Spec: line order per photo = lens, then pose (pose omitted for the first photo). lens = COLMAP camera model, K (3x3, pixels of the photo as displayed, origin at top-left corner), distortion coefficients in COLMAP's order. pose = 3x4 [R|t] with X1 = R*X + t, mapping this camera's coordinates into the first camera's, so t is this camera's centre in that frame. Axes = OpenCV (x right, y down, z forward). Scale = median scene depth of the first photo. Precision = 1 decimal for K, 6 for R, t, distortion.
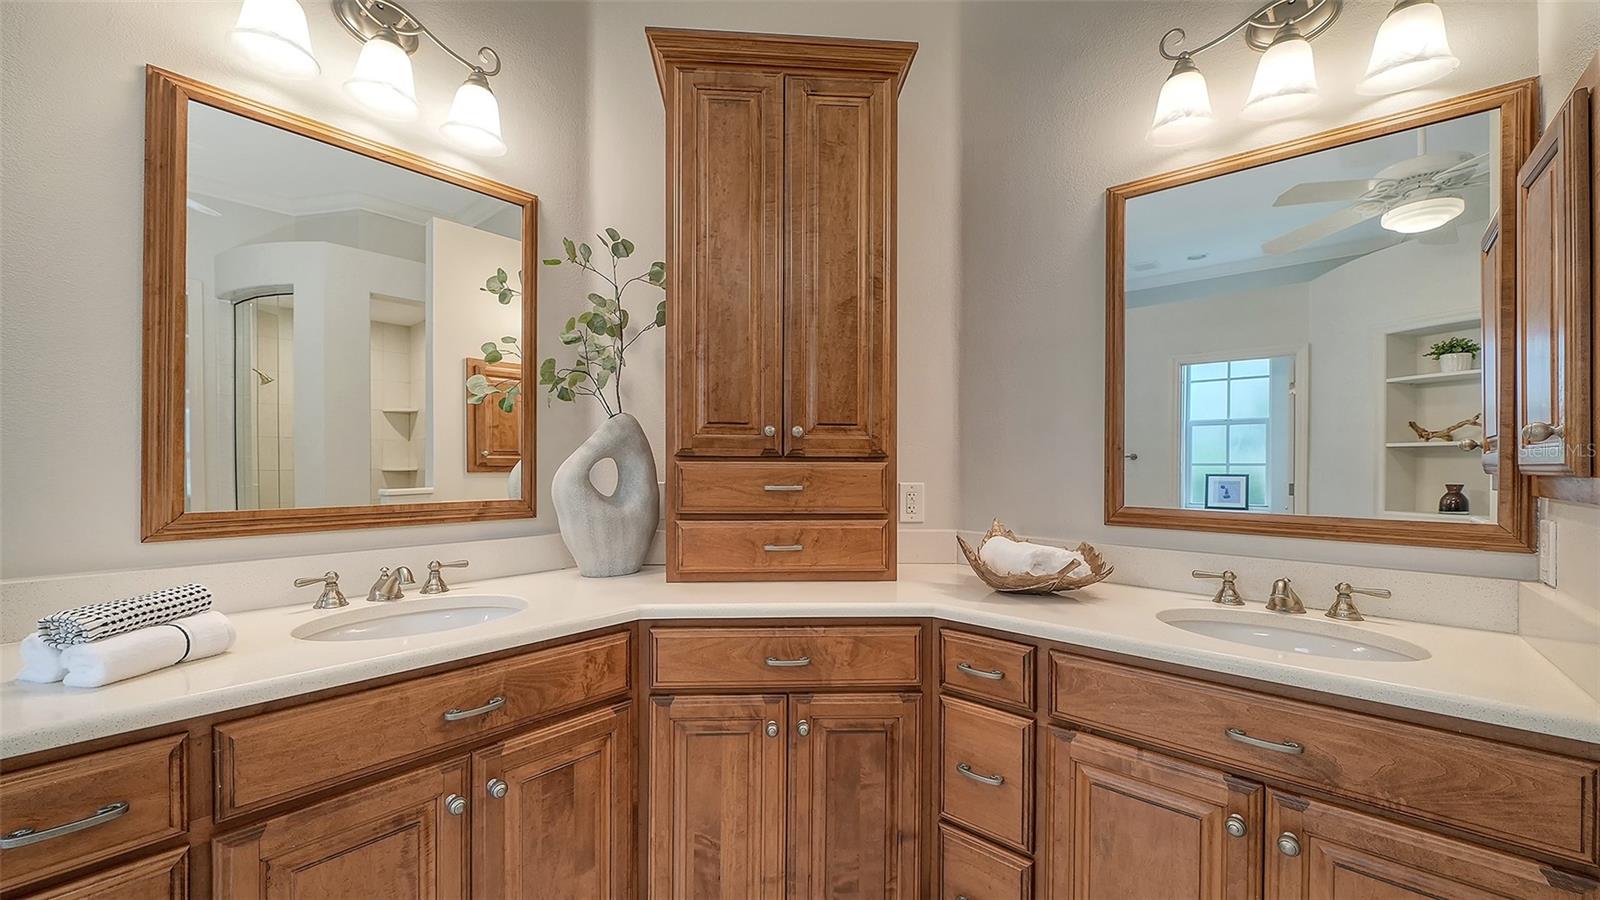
lens RADIAL K [[607.4, 0, 788.7], [0, 607.4, 457.4], [0, 0, 1]] dist [-0.003136, -0.001154]
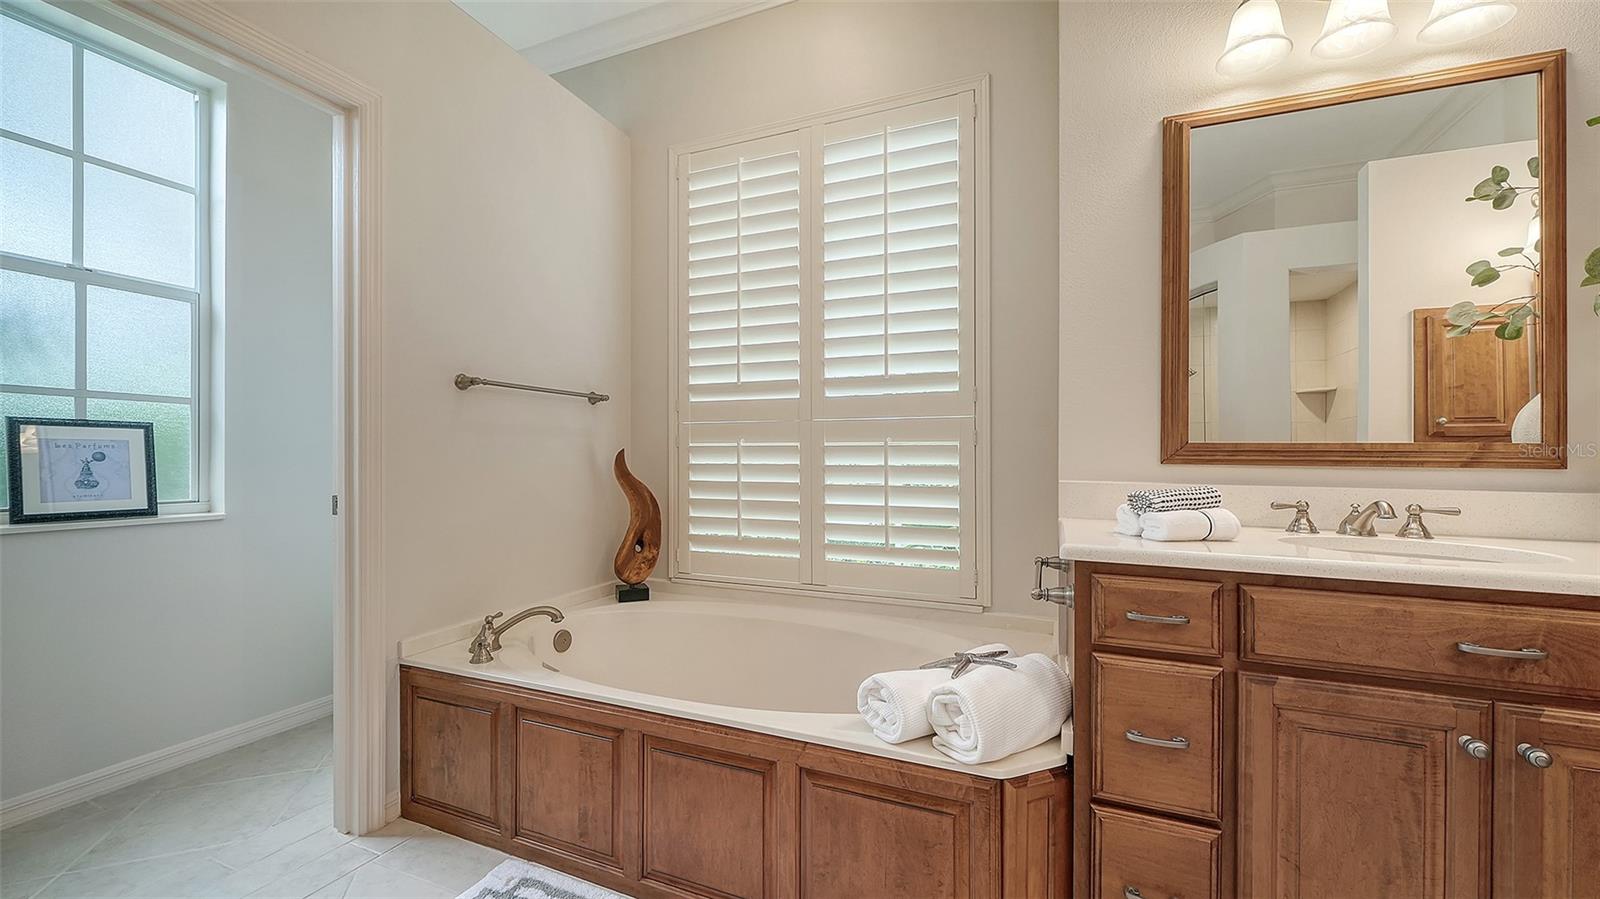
lens RADIAL K [[607.4, 0, 813.2], [0, 607.4, 457.2], [0, 0, 1]] dist [-0.003136, -0.001154]
pose [[0.330061, -0.004902, -0.943947, -0.017068], [-0.002324, 0.999979, -0.006006, 0.113199], [0.943957, 0.004176, 0.330043, -0.177926]]
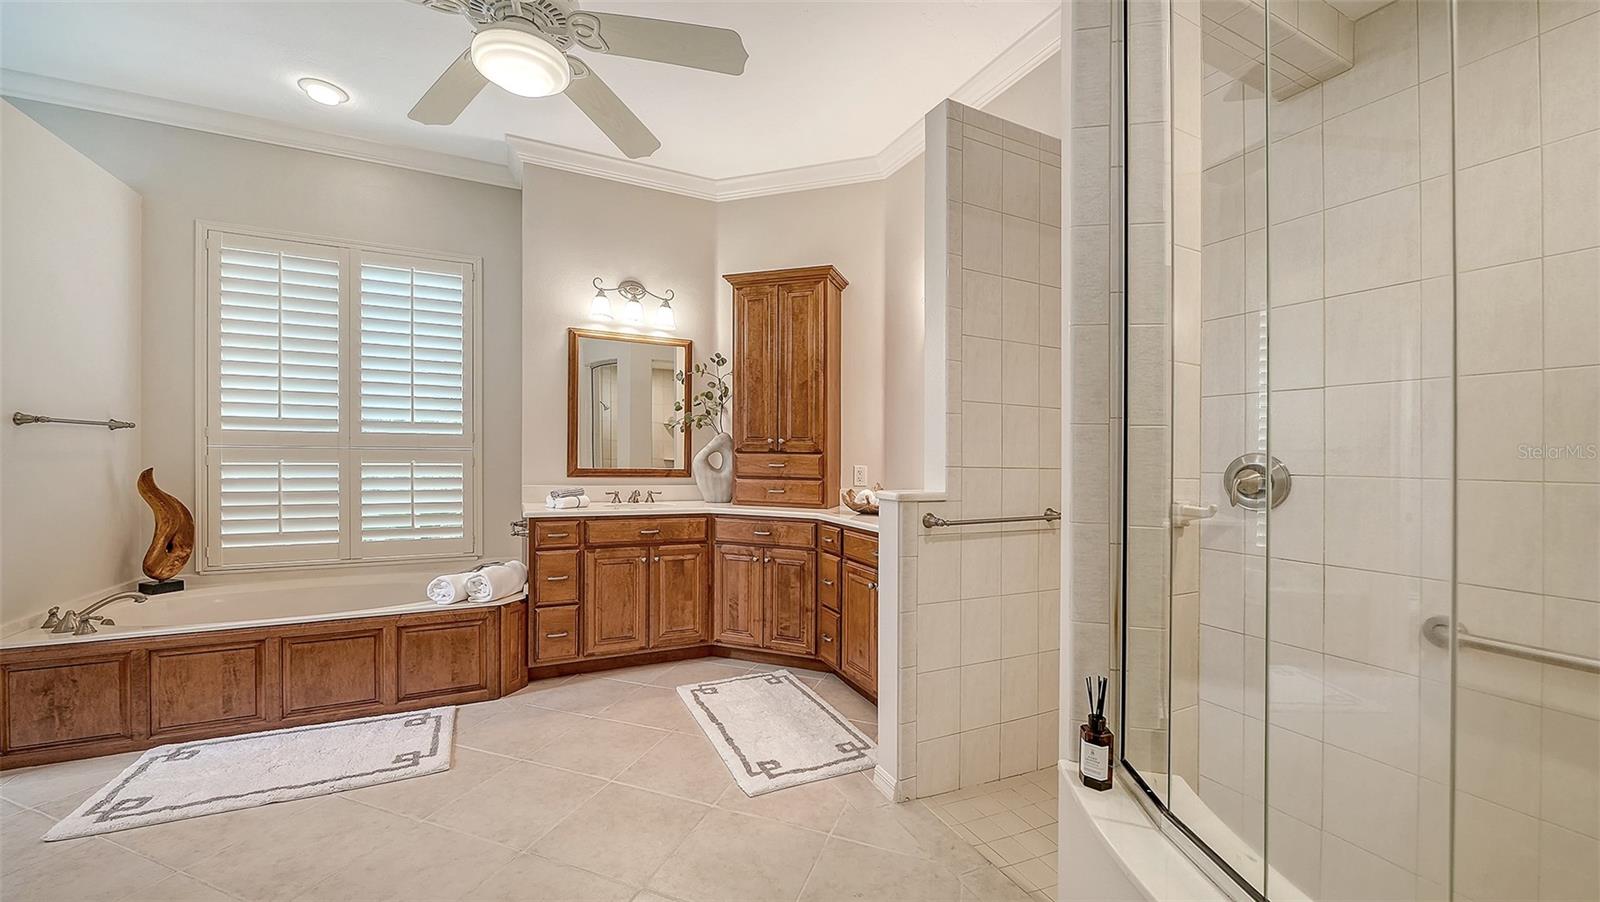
lens RADIAL K [[594.5, 0, 802.0], [0, 594.5, 464.8], [0, 0, 1]] dist [-0.002659, -0.000248]
pose [[0.919323, 0.013701, -0.393264, 1.099796], [-0.007755, 0.999830, 0.016705, 0.011014], [0.393426, -0.012308, 0.919274, -1.178387]]
